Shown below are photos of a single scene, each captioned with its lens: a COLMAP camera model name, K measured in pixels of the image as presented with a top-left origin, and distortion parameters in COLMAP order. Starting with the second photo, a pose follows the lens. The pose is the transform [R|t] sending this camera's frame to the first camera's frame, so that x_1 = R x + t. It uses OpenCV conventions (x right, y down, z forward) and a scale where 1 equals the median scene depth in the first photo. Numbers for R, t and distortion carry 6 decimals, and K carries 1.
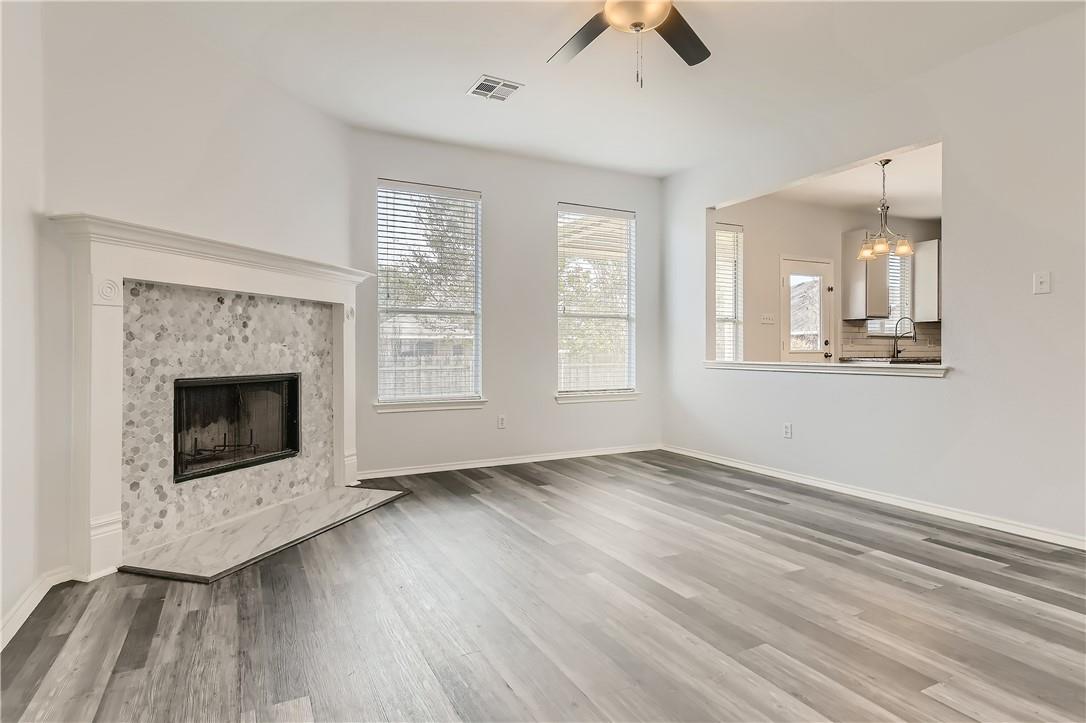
lens RADIAL K [[587.5, 0, 544.3], [0, 587.5, 360.2], [0, 0, 1]] dist [0.023858, -0.001020]
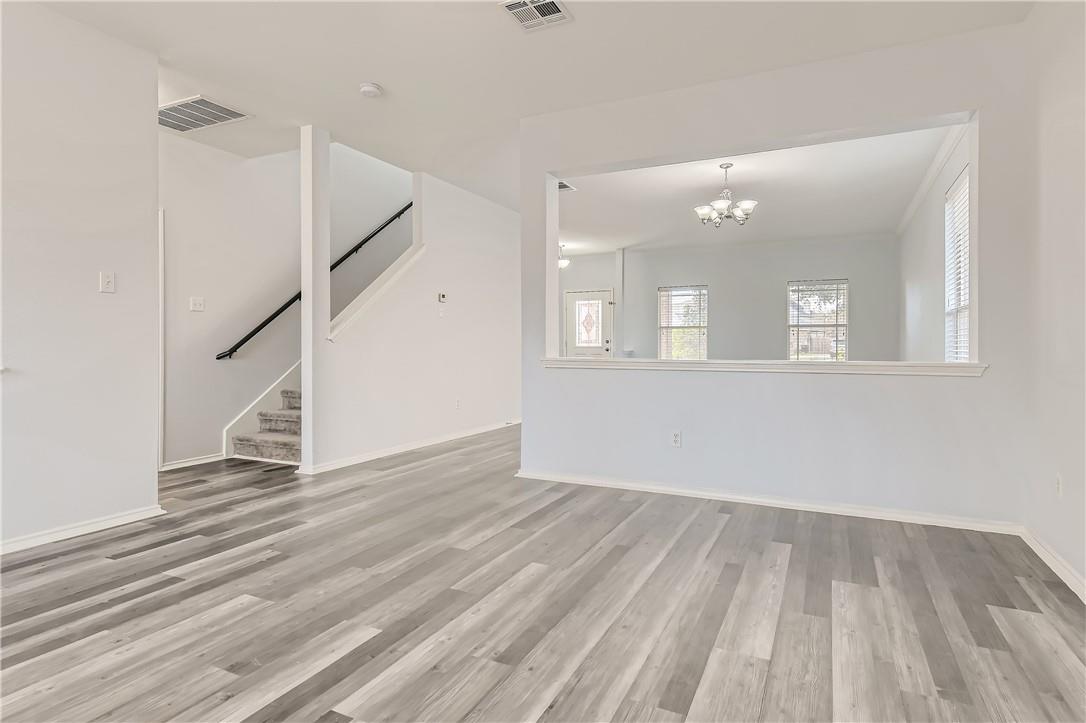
lens RADIAL K [[587.5, 0, 545.7], [0, 587.5, 354.8], [0, 0, 1]] dist [0.023858, -0.001020]
pose [[-0.597905, -0.011075, 0.801490, -0.516802], [0.014251, 0.999600, 0.024443, -0.017354], [-0.801440, 0.026037, -0.597508, 1.142741]]
